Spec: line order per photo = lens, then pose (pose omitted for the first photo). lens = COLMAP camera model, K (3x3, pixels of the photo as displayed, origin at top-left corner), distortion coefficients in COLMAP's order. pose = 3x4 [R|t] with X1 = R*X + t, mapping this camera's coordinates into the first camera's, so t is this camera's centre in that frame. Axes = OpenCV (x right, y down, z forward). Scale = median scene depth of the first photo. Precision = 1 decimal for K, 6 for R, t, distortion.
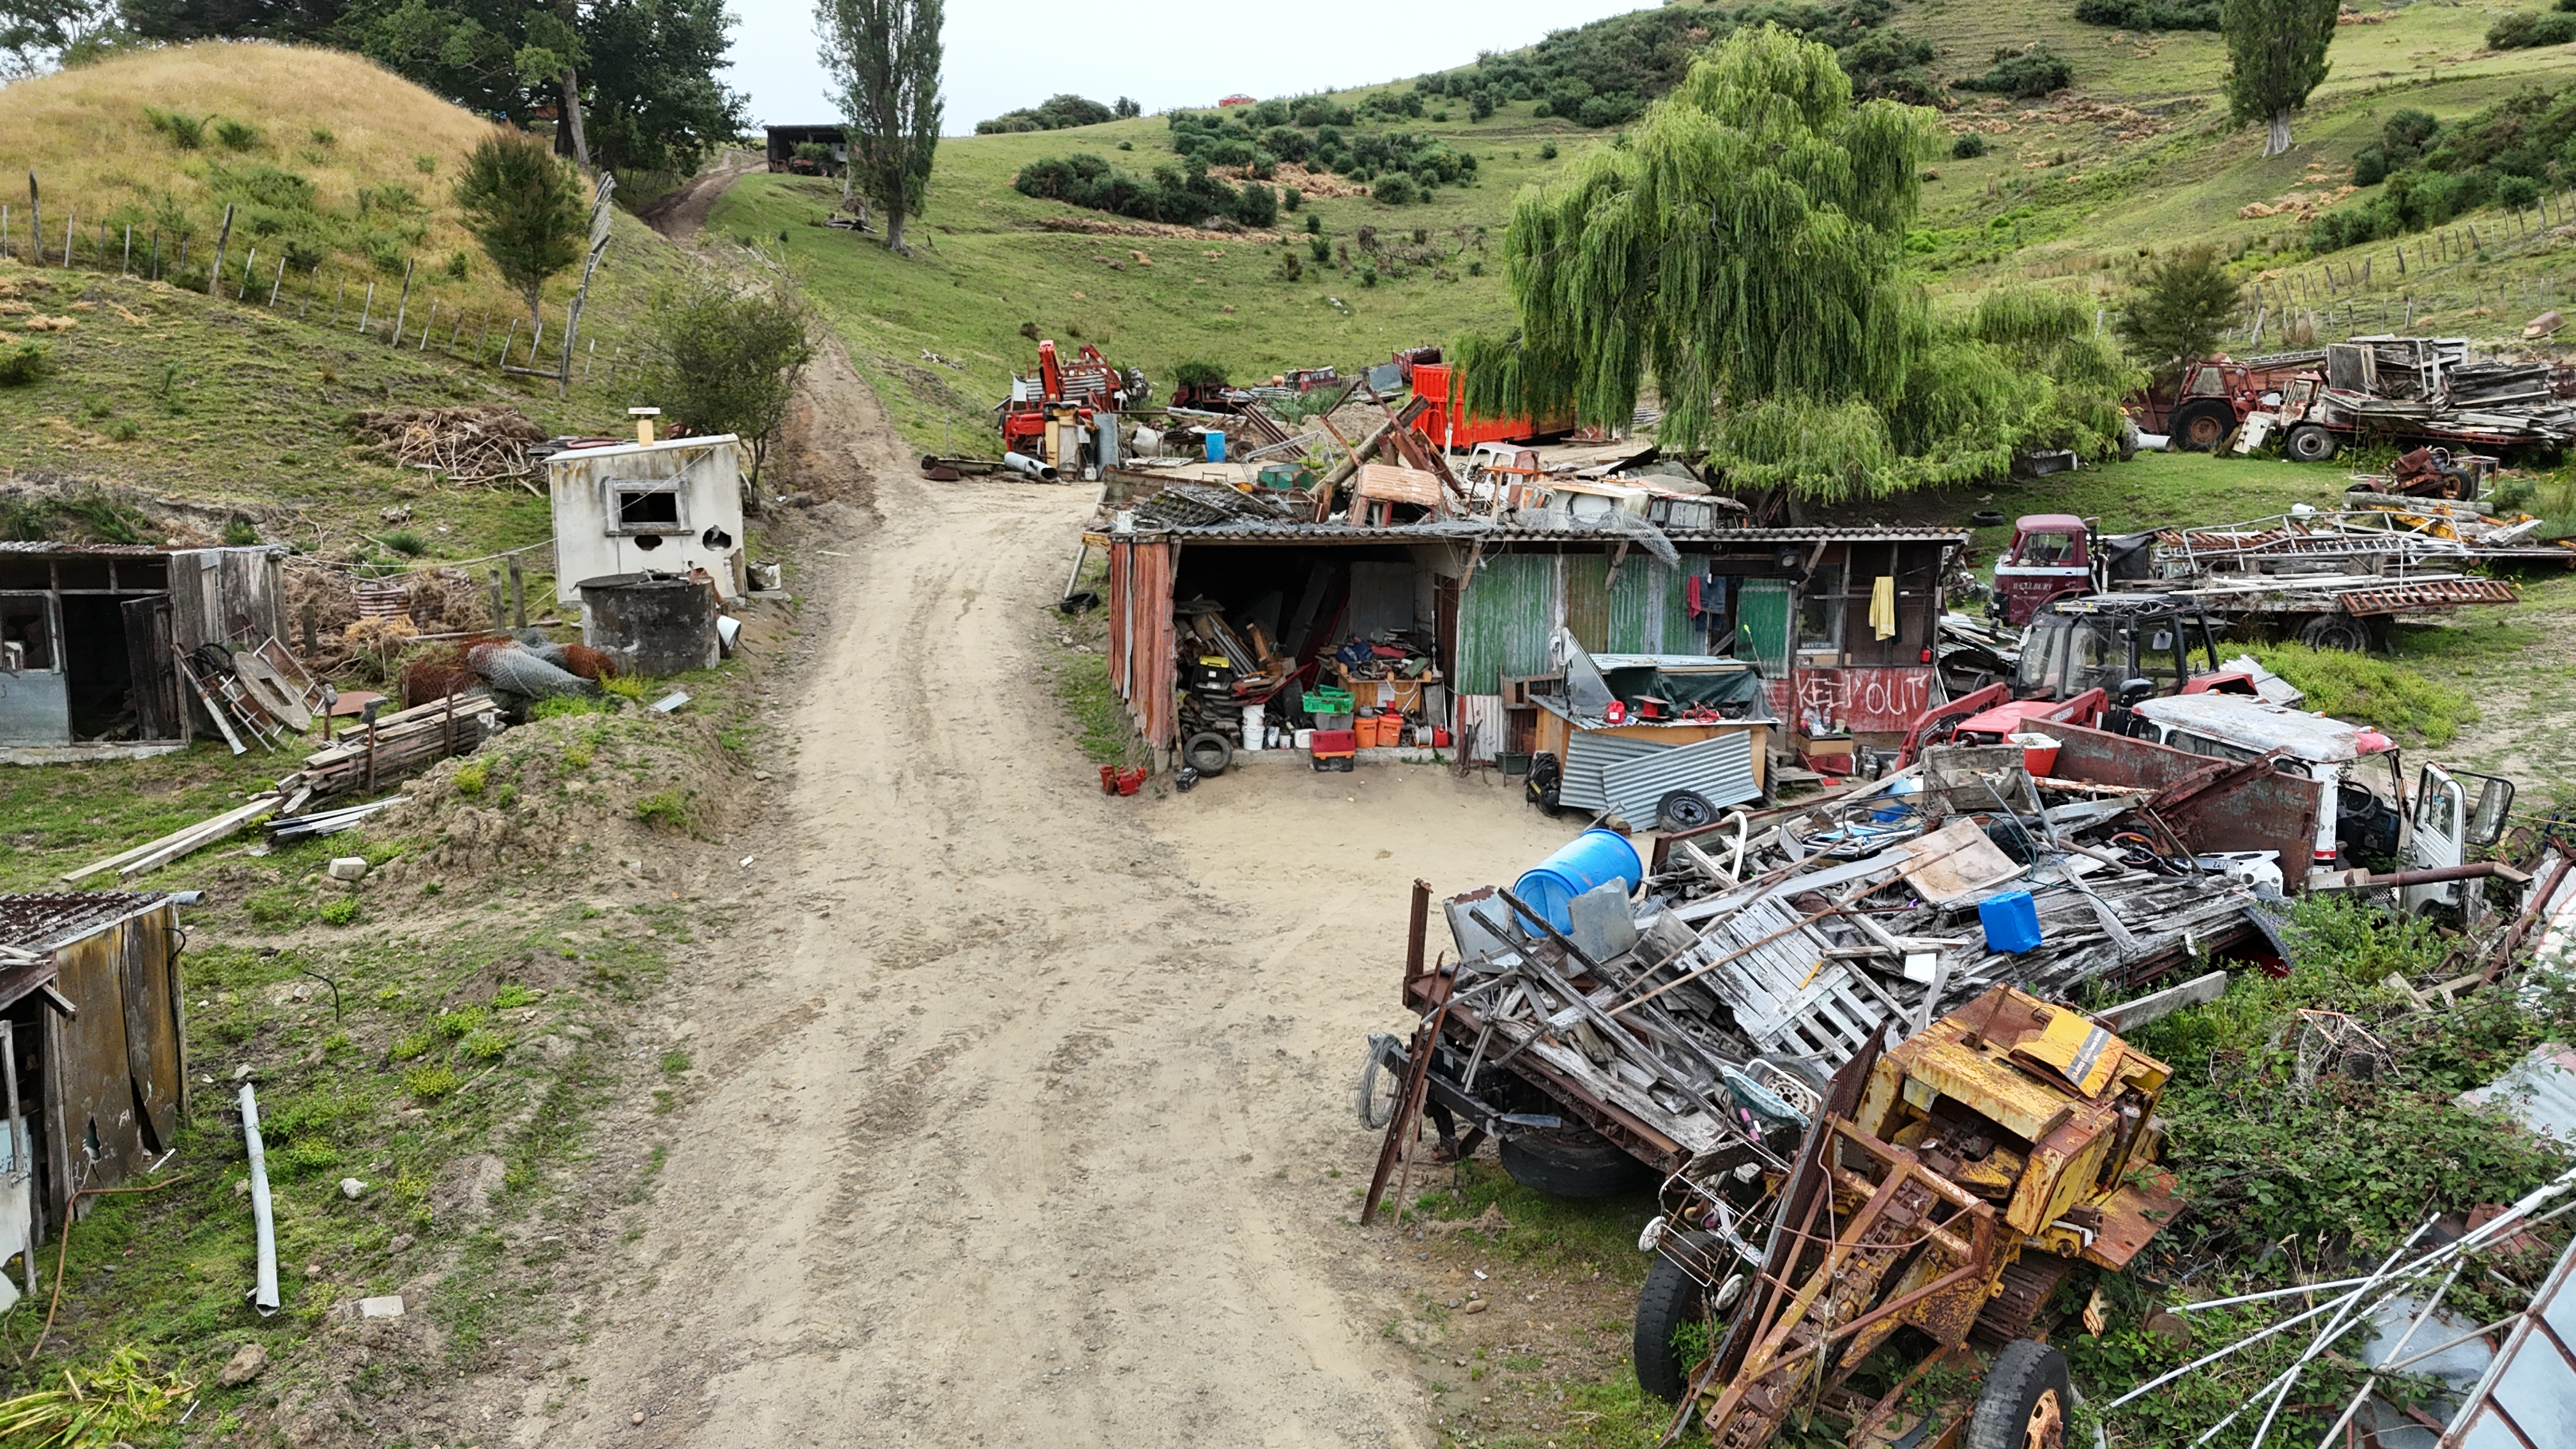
lens RADIAL K [[1904.3, 0, 1287.1], [0, 1904.3, 734.5], [0, 0, 1]] dist [0.075838, -0.071312]
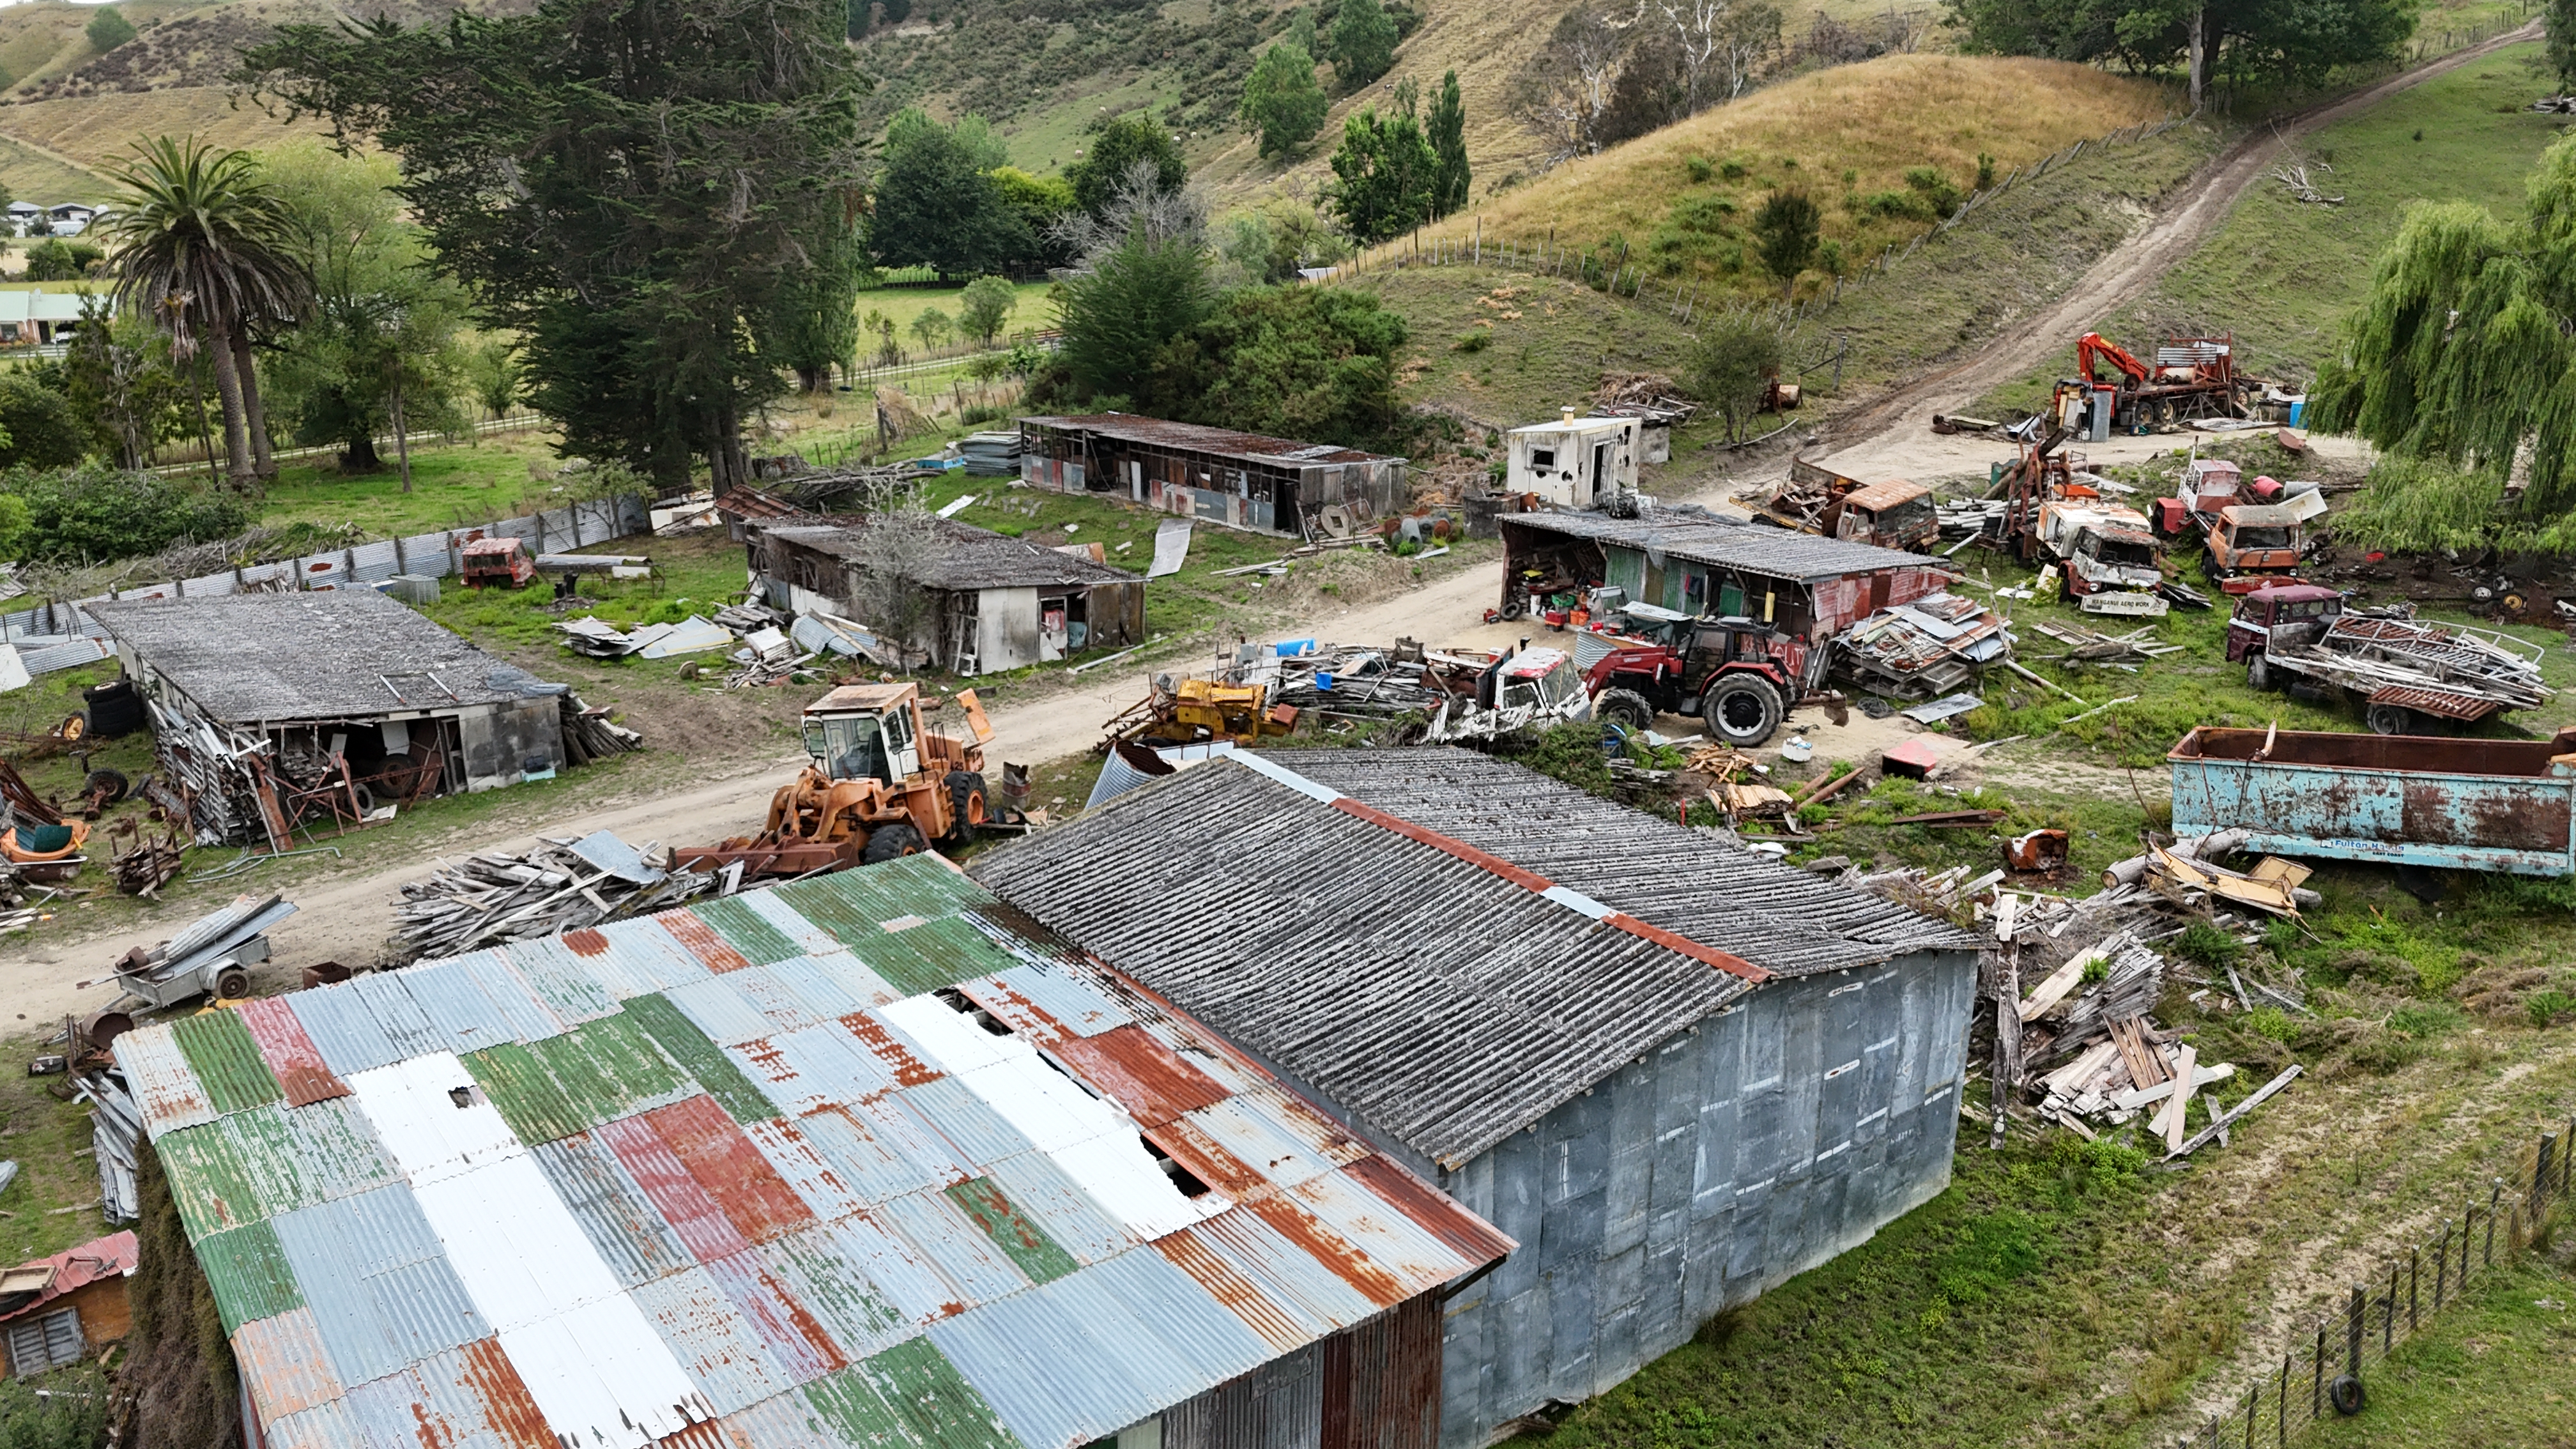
lens RADIAL K [[1904.3, 0, 1283.1], [0, 1904.3, 742.6], [0, 0, 1]] dist [0.075838, -0.071312]
pose [[0.519814, 0.254409, -0.815518, 0.923047], [-0.152162, 0.966935, 0.204656, -0.141610], [0.840619, 0.017708, 0.541337, -0.264075]]
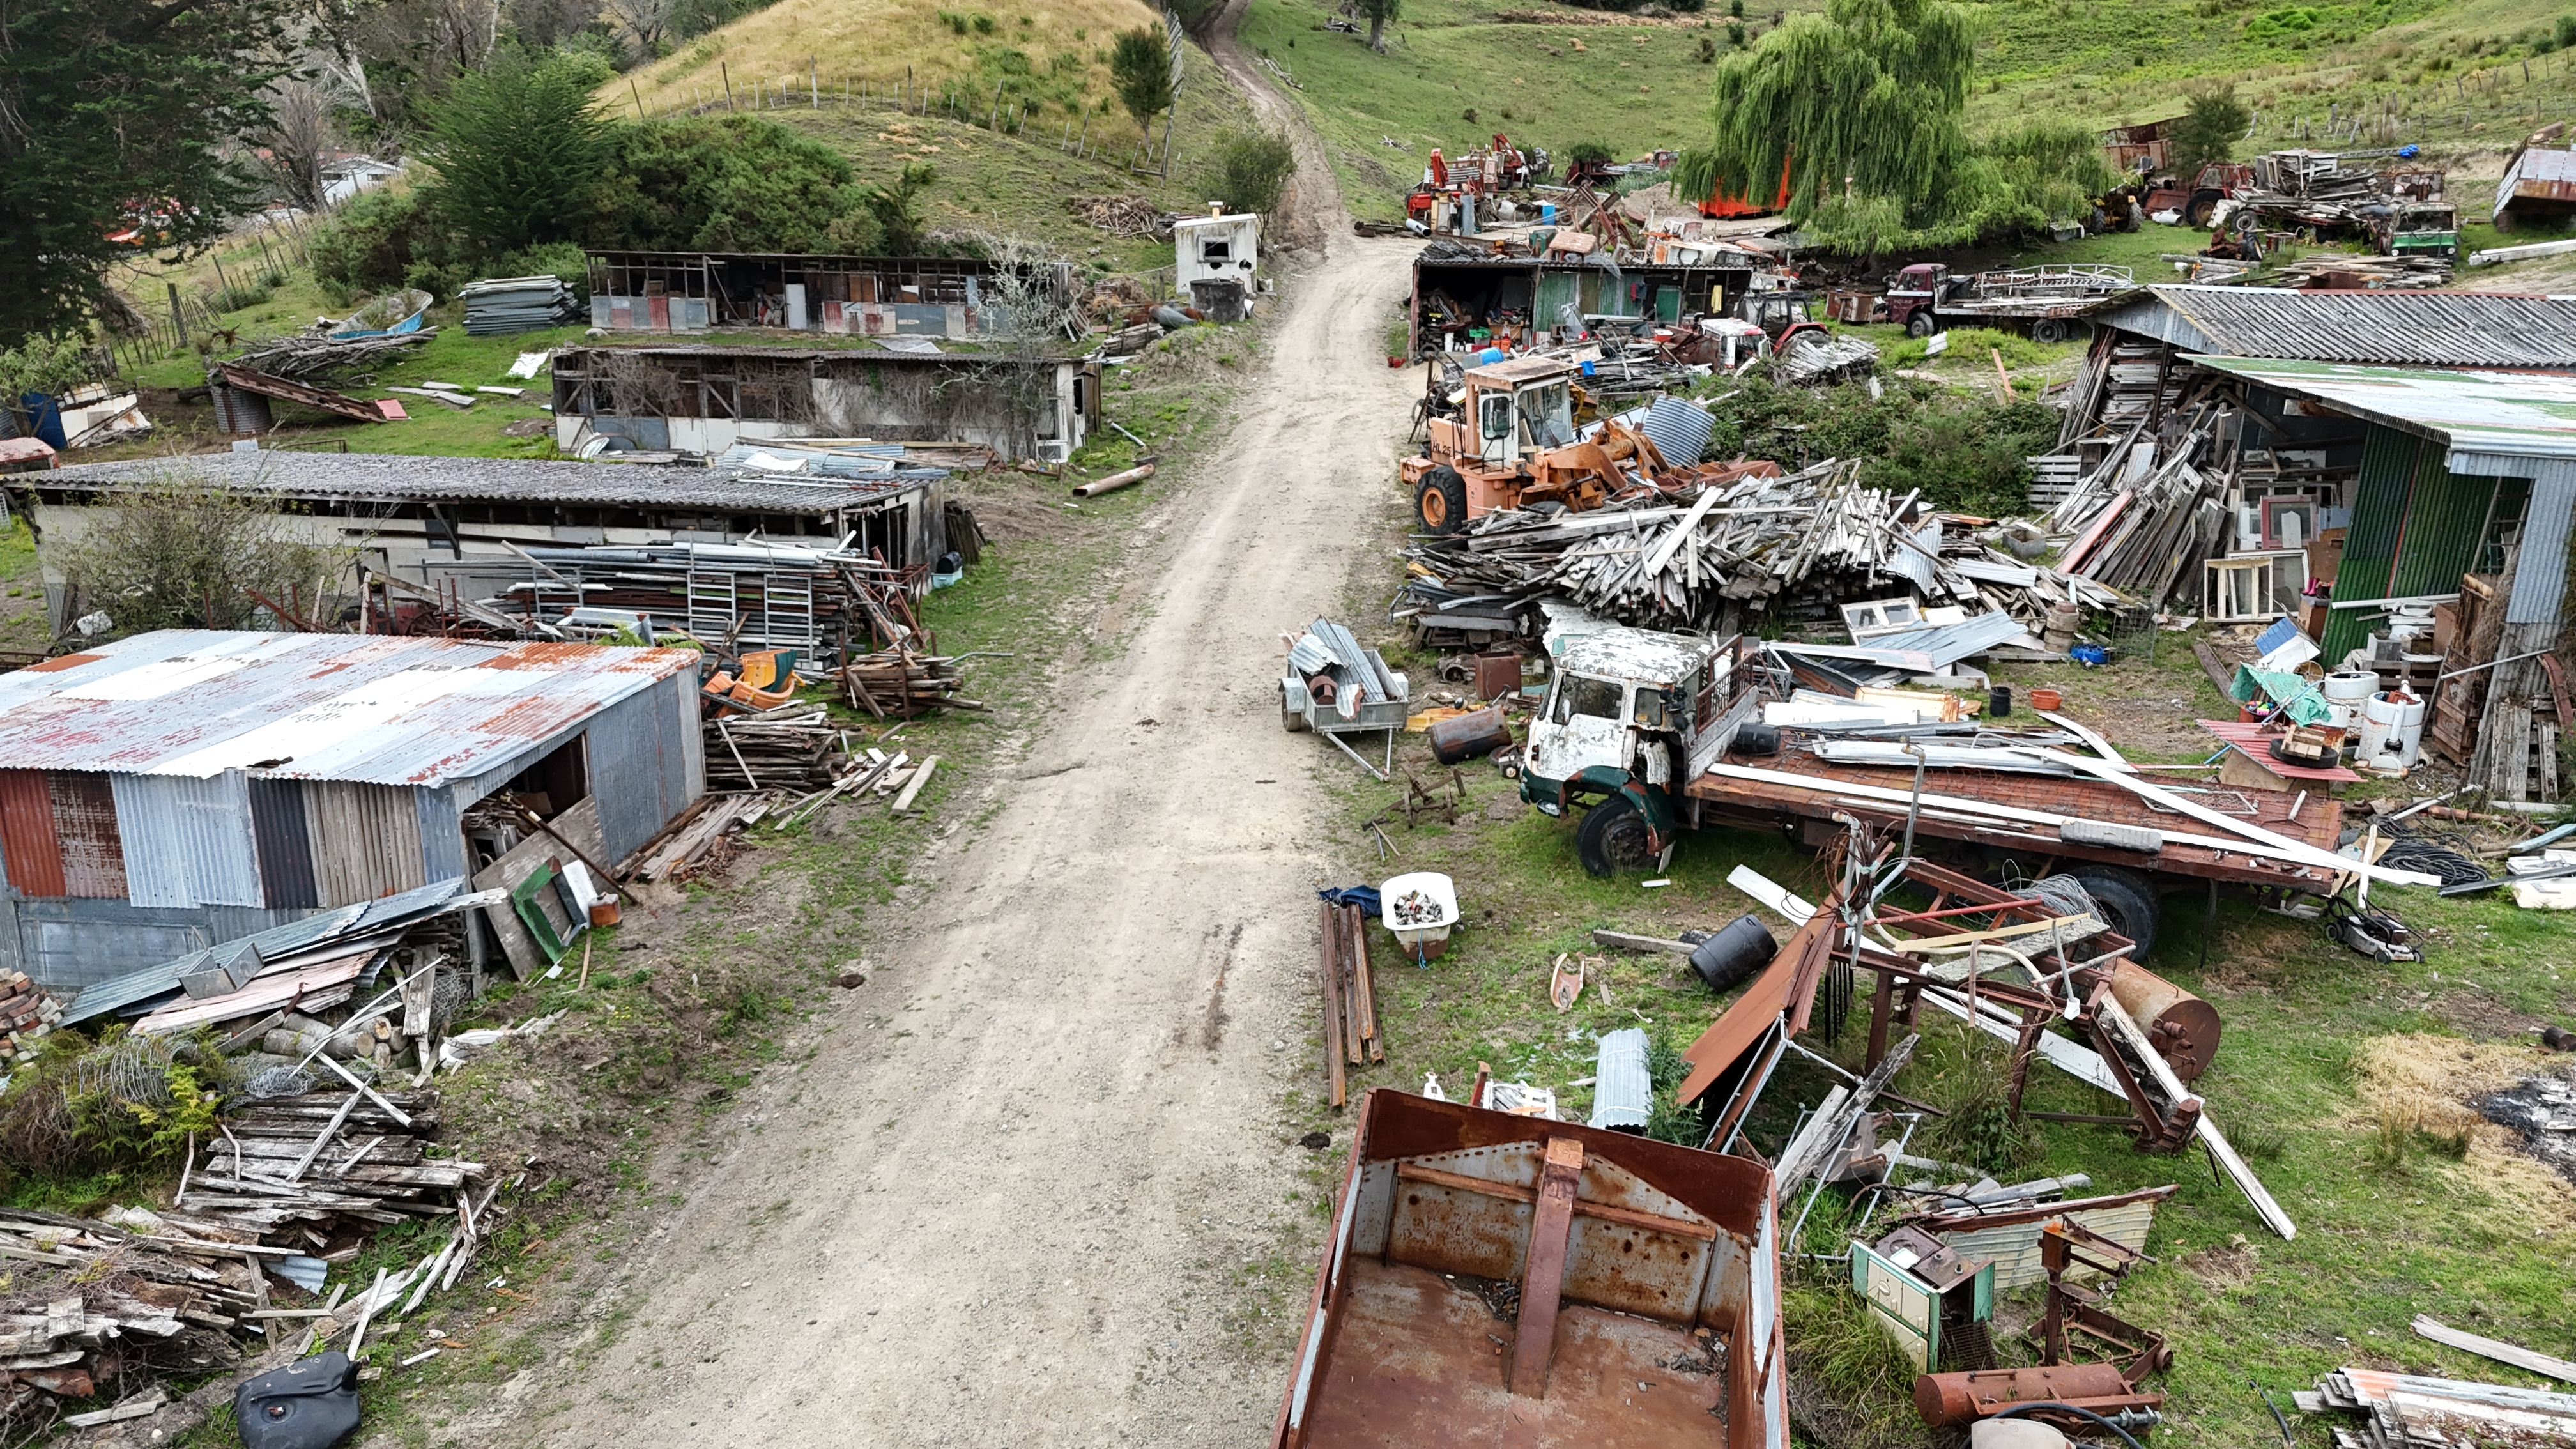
lens RADIAL K [[1904.3, 0, 1295.4], [0, 1904.3, 721.1], [0, 0, 1]] dist [0.075838, -0.071312]
pose [[0.968528, 0.075650, -0.237130, 0.222976], [-0.047077, 0.991174, 0.123927, 0.099941], [0.244412, -0.108864, 0.963541, -0.810489]]
